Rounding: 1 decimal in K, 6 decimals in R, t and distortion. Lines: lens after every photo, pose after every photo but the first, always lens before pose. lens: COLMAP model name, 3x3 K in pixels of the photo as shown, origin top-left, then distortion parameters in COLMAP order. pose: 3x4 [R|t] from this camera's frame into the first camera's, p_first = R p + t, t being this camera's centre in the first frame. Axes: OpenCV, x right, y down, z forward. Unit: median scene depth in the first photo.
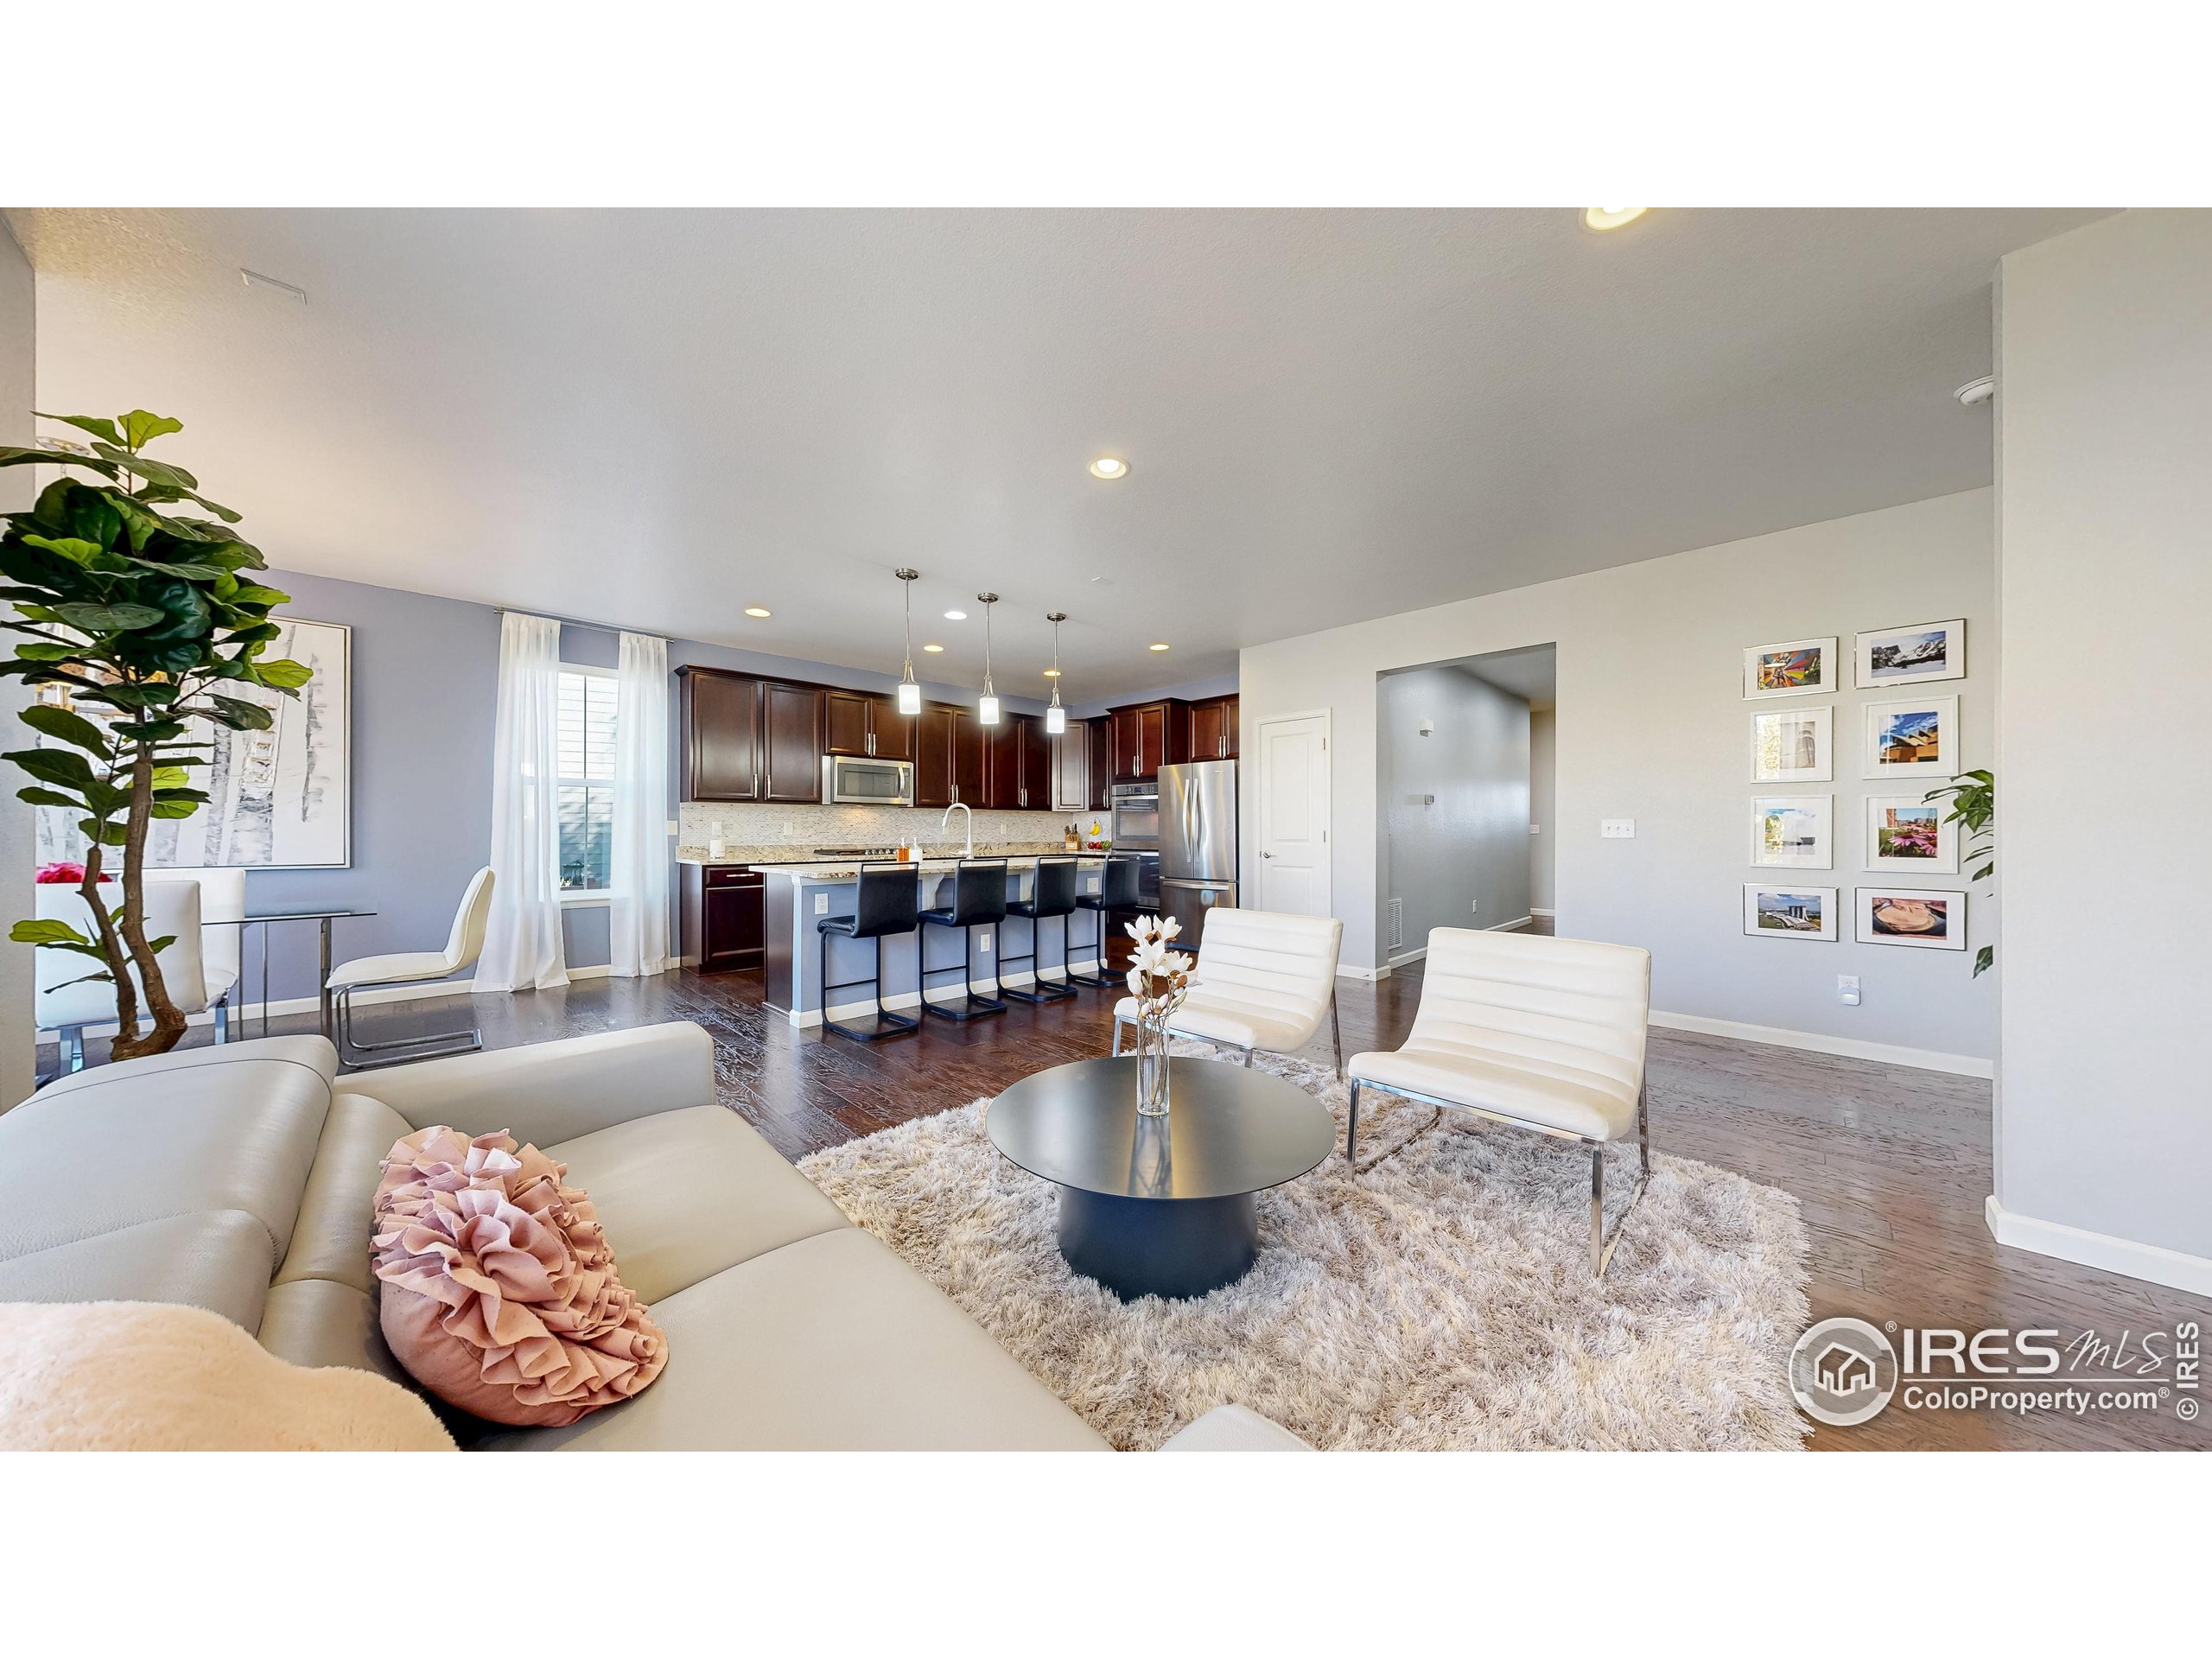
lens RADIAL K [[711.6, 0, 1111.6], [0, 711.6, 831.8], [0, 0, 1]] dist [0.012682, -0.000044]
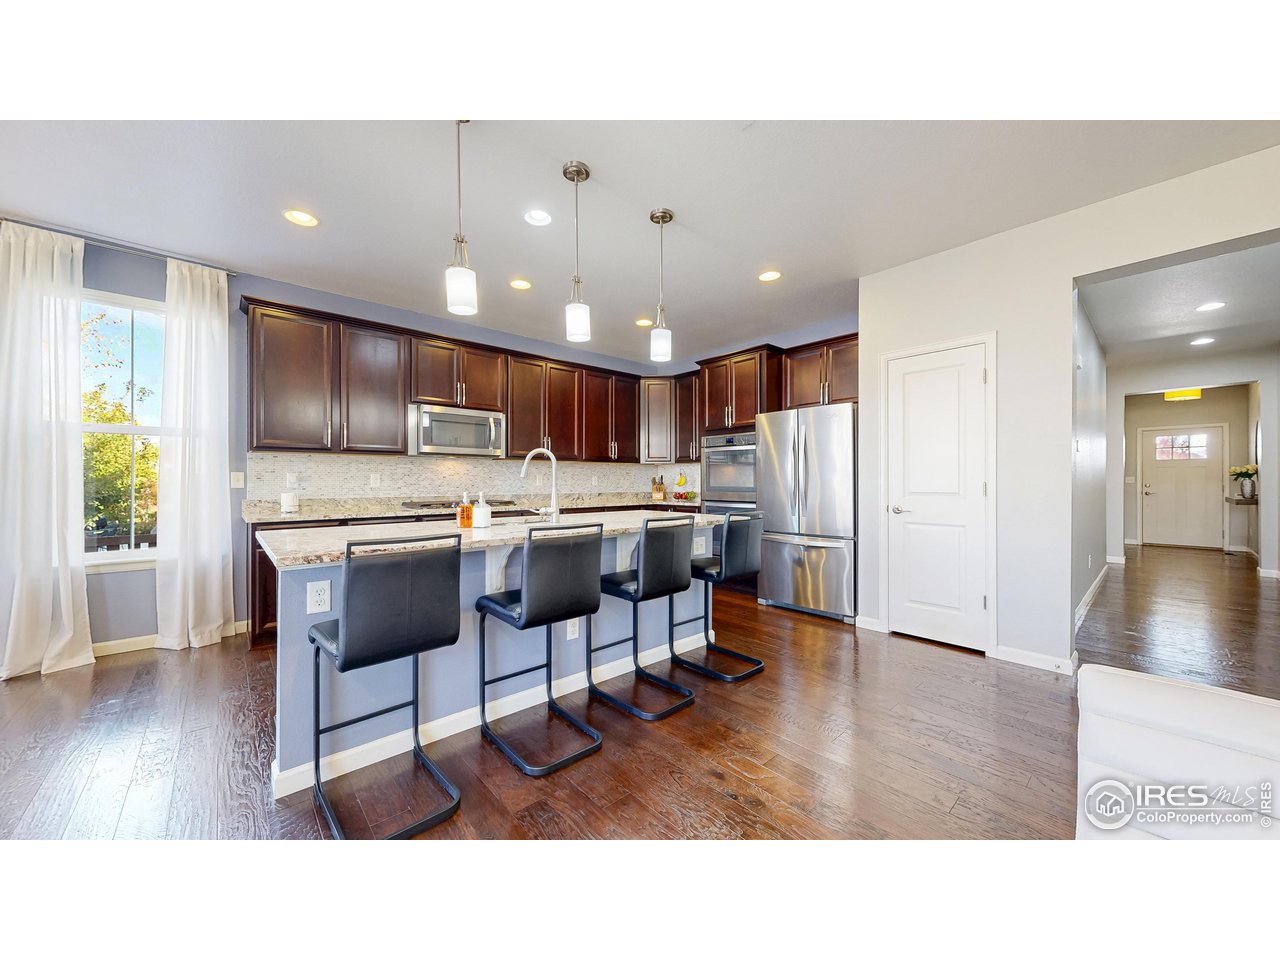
lens RADIAL K [[468.9, 0, 640.0], [0, 468.9, 480.0], [0, 0, 1]] dist [-0.002275, -0.000268]
pose [[0.998571, -0.001575, -0.053415, -0.069975], [0.001365, 0.999991, -0.003967, -0.002553], [0.053421, 0.003888, 0.998565, 0.449777]]
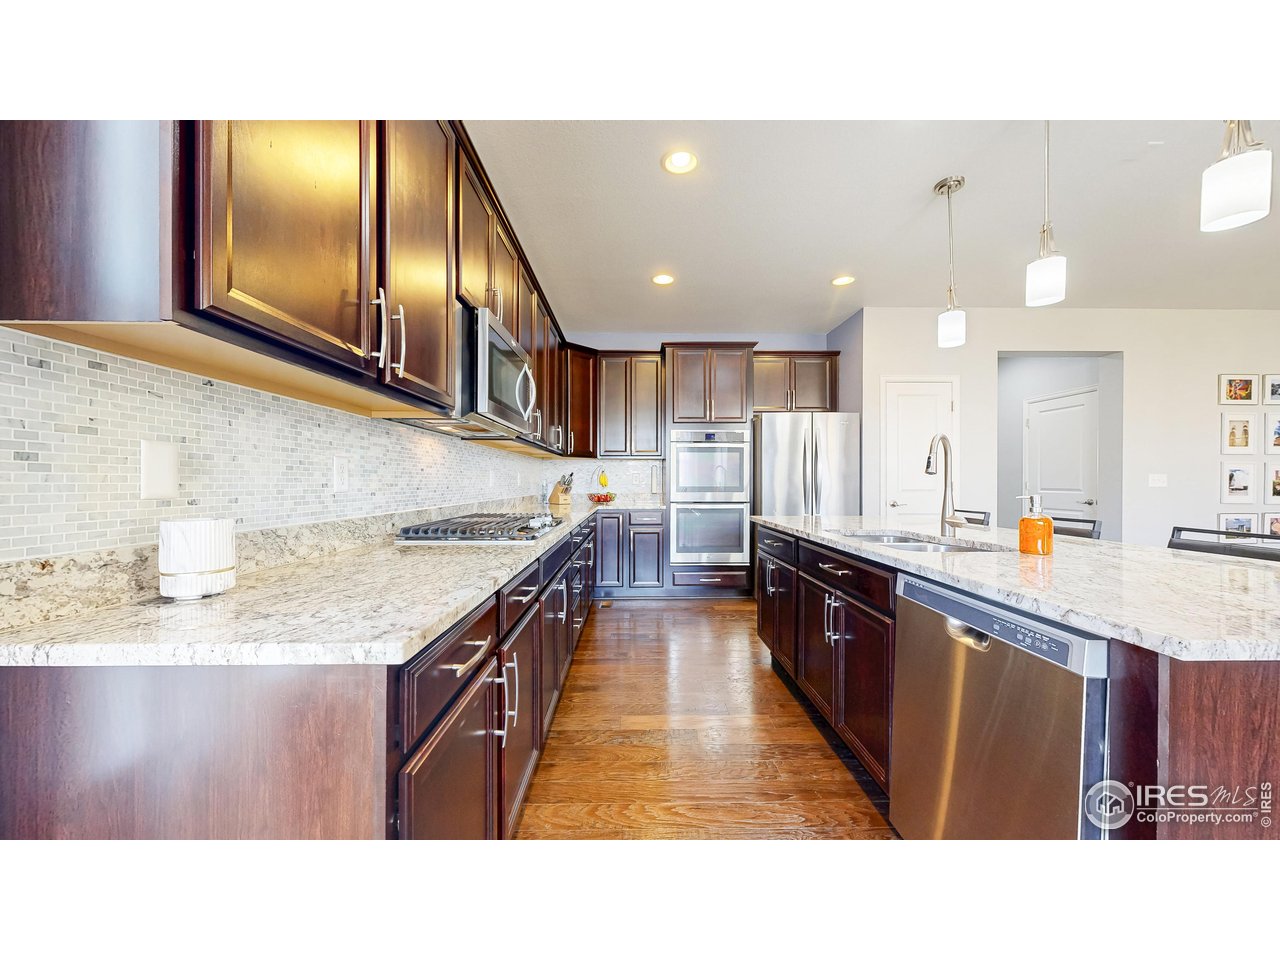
lens RADIAL K [[468.9, 0, 640.0], [0, 468.9, 480.0], [0, 0, 1]] dist [-0.002275, -0.000268]
pose [[0.700331, 0.003183, 0.713811, -0.602718], [-0.000400, 0.999992, -0.004067, -0.001033], [-0.713818, 0.002562, 0.700327, 0.848718]]
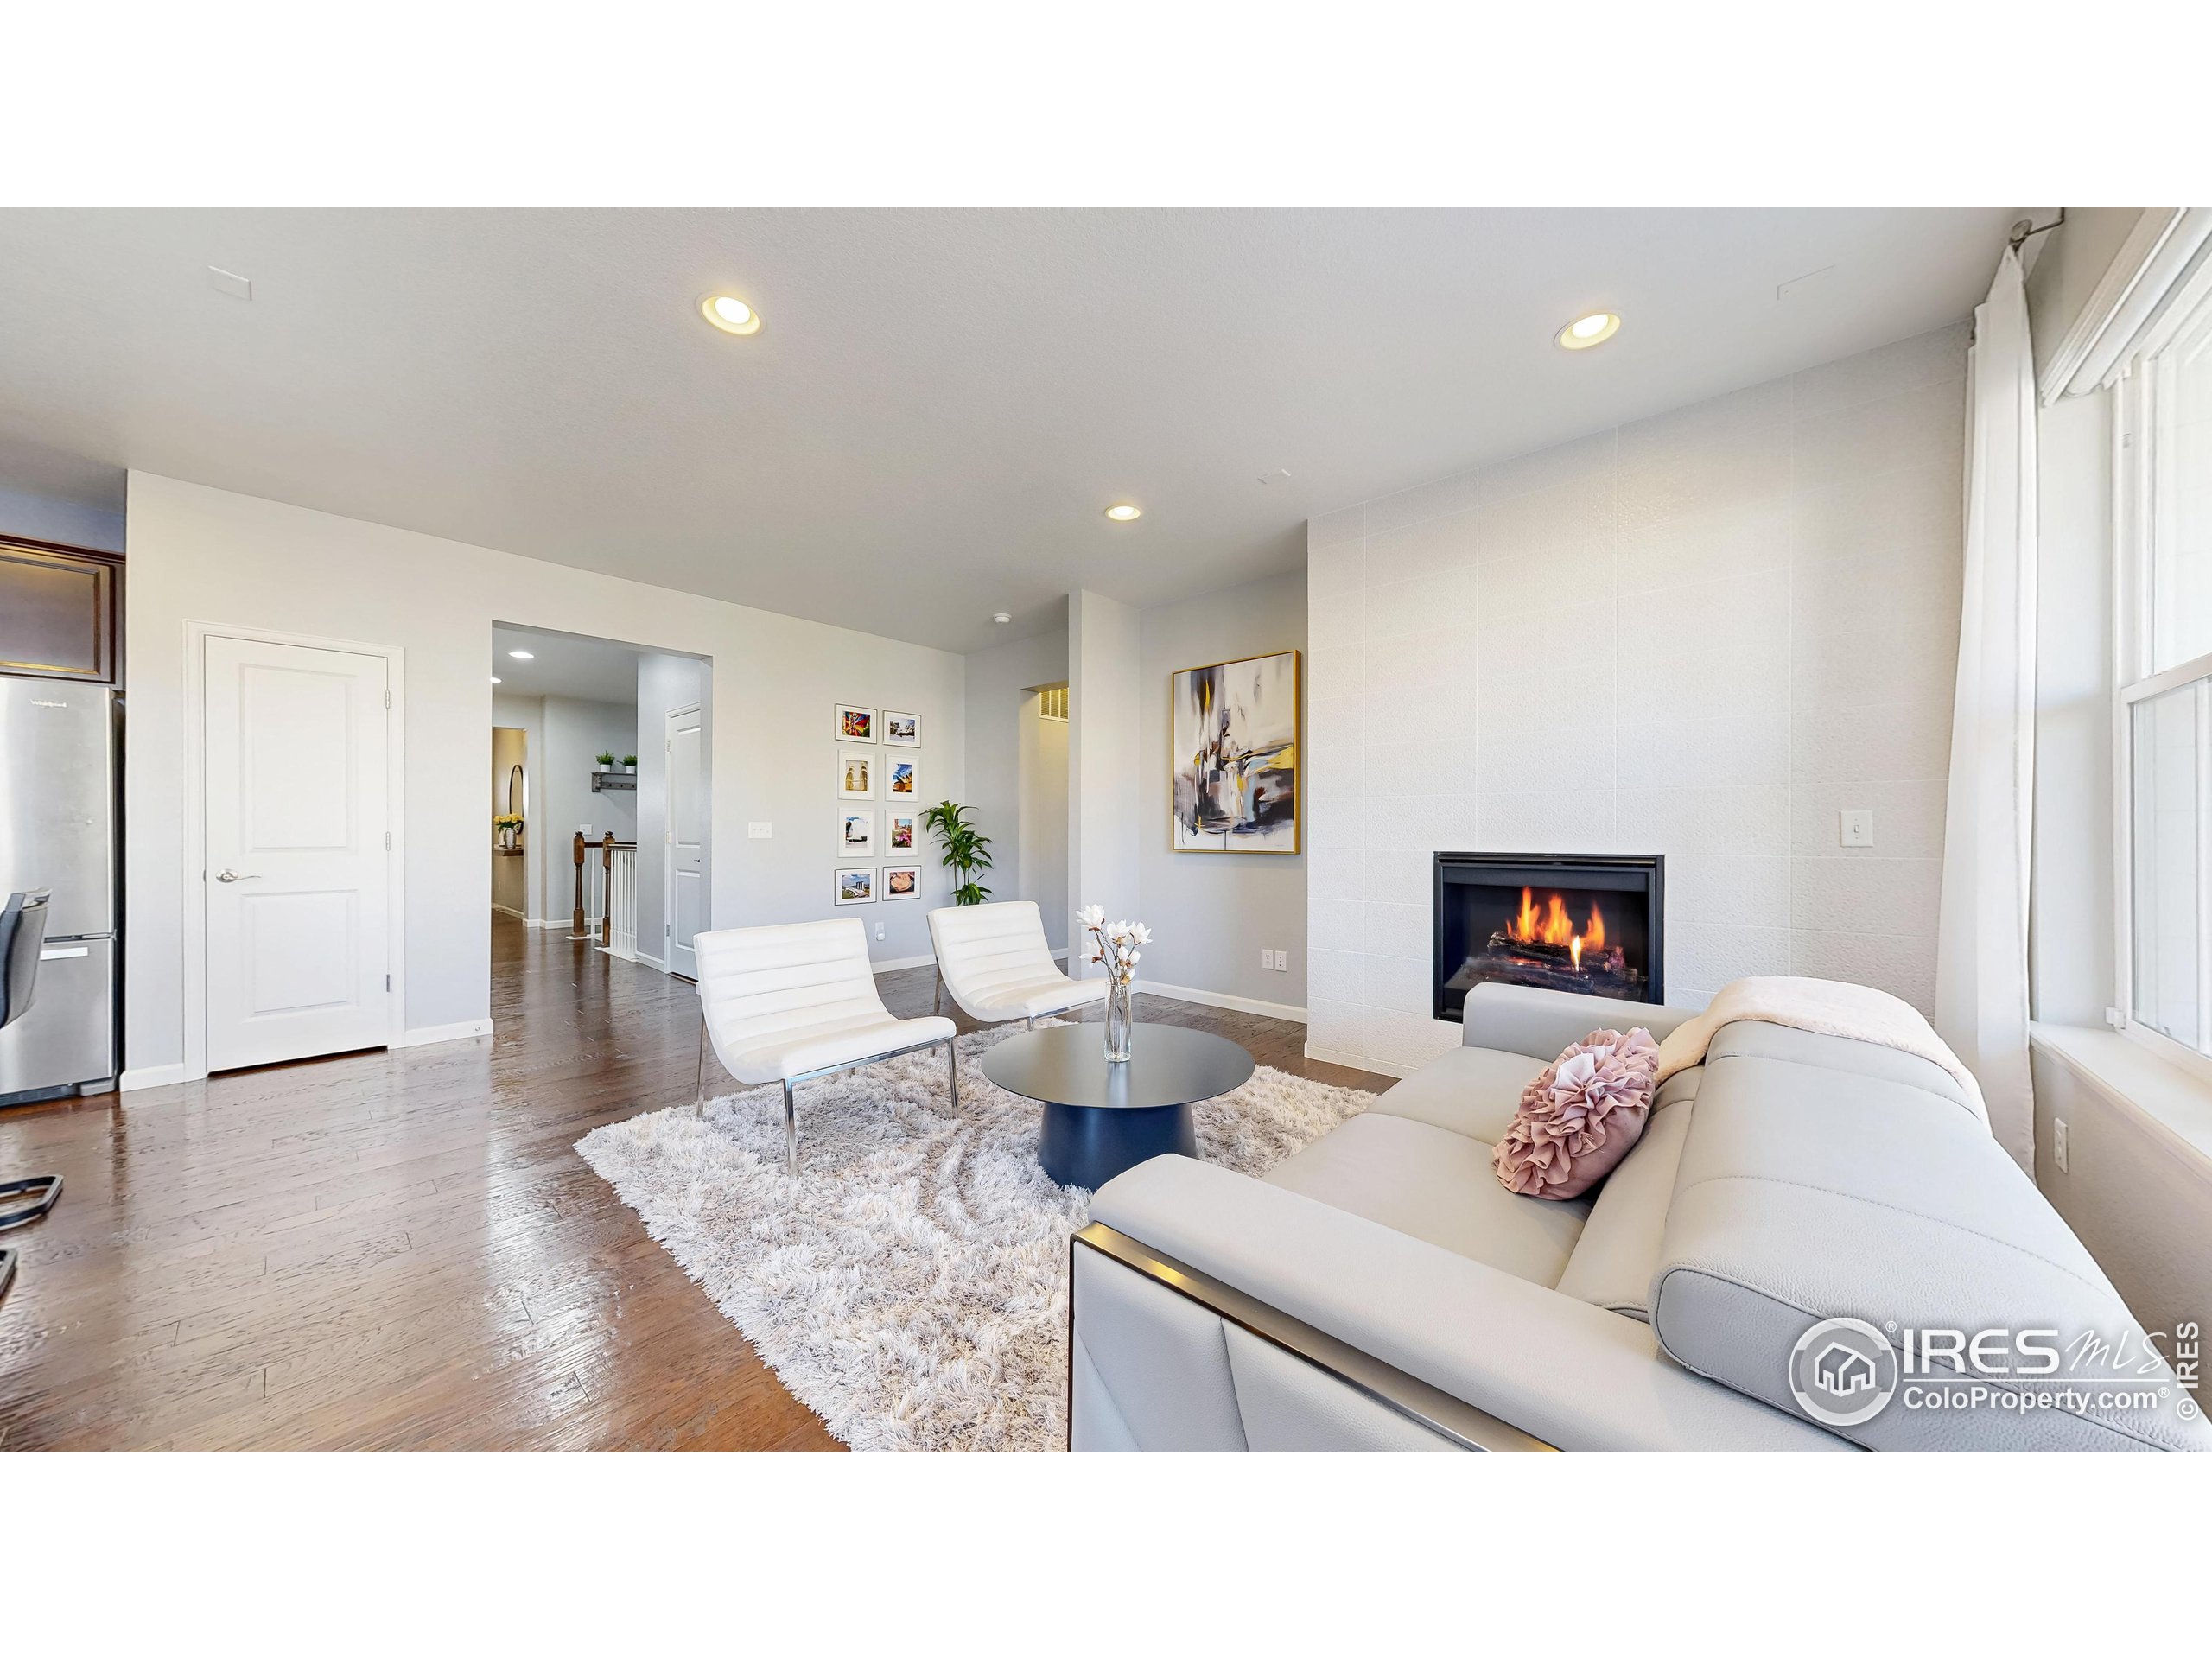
lens RADIAL K [[727.7, 0, 1101.0], [0, 727.7, 832.0], [0, 0, 1]] dist [-0.000814, -0.000040]
pose [[-0.053685, -0.001601, 0.998557, -0.409046], [0.000601, 0.999998, 0.001636, -0.002692], [-0.998558, 0.000688, -0.053684, 0.390944]]
